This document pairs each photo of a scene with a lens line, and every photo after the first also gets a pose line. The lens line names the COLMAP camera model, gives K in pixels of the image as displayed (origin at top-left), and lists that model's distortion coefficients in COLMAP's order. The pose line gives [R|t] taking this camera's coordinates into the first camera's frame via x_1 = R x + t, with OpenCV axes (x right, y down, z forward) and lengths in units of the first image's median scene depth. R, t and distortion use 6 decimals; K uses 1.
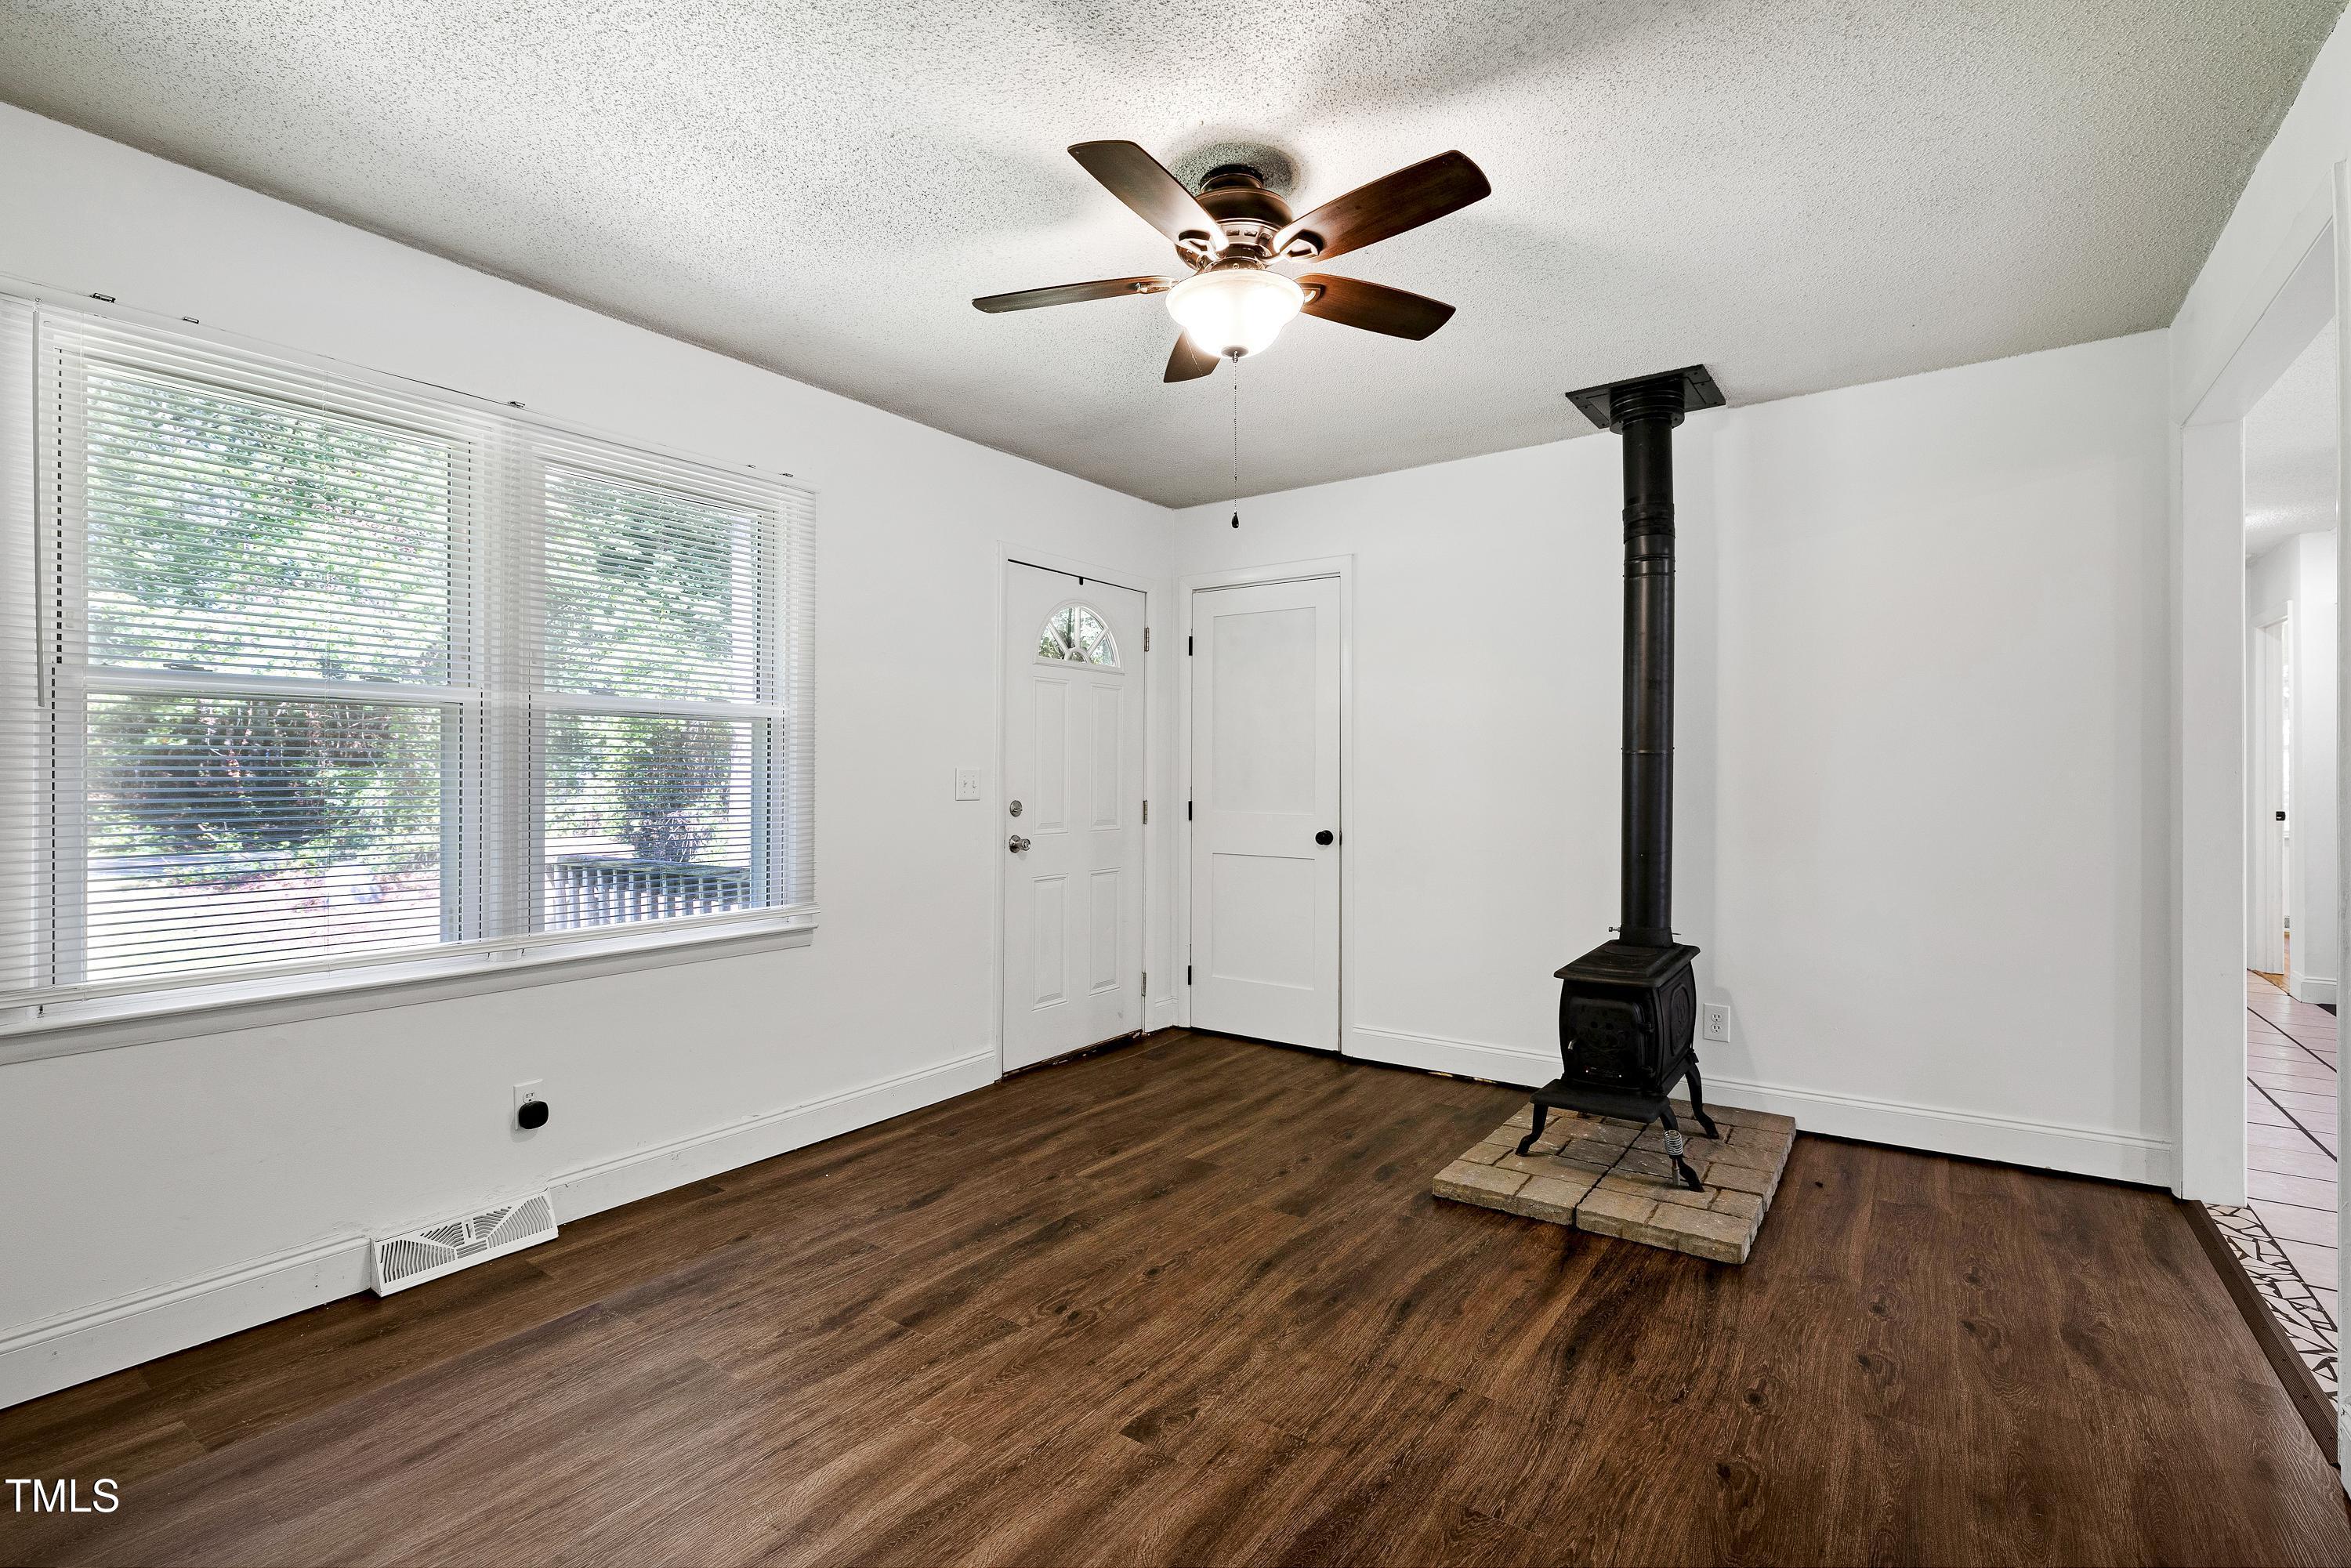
lens RADIAL K [[1049.6, 0, 1162.4], [0, 1049.6, 777.6], [0, 0, 1]] dist [-0.007623, 0.002089]
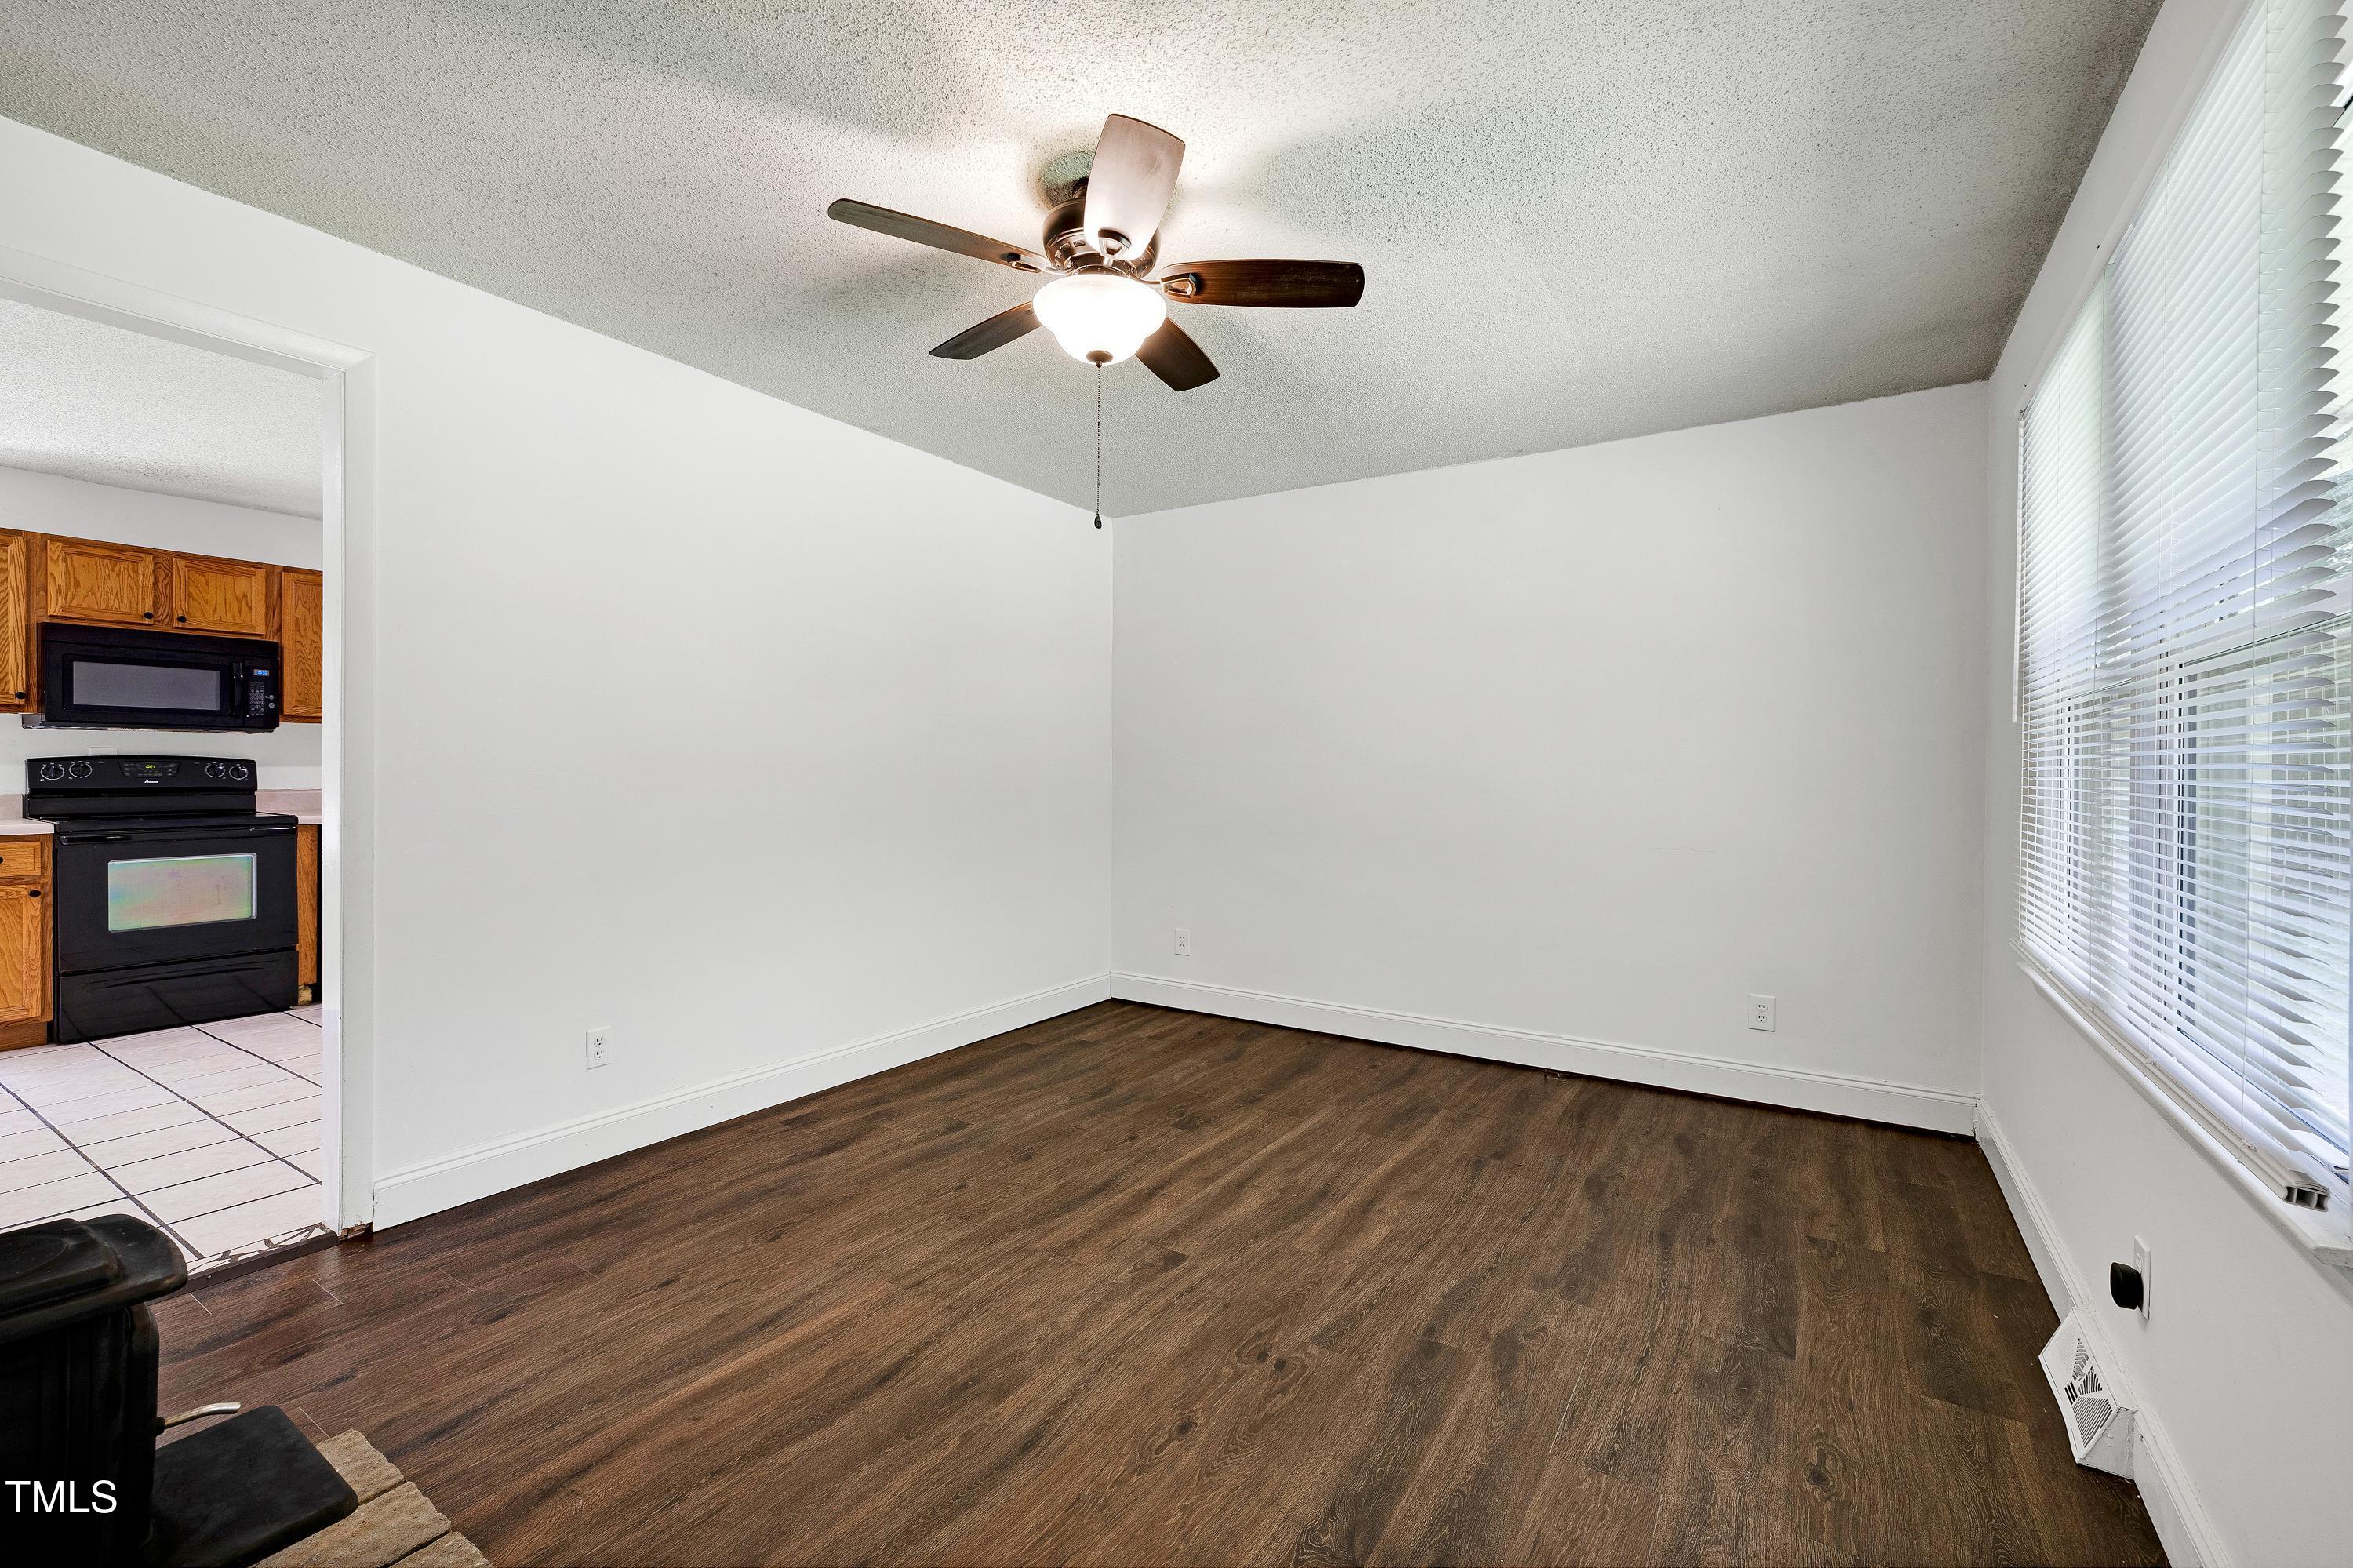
lens RADIAL K [[1006.7, 0, 1180.0], [0, 1006.7, 776.4], [0, 0, 1]] dist [-0.000774, 0.000976]
pose [[-0.998013, -0.007131, -0.062603, 0.044204], [-0.007735, 0.999926, 0.009413, -0.003470], [0.062531, 0.009879, -0.997994, 1.780451]]
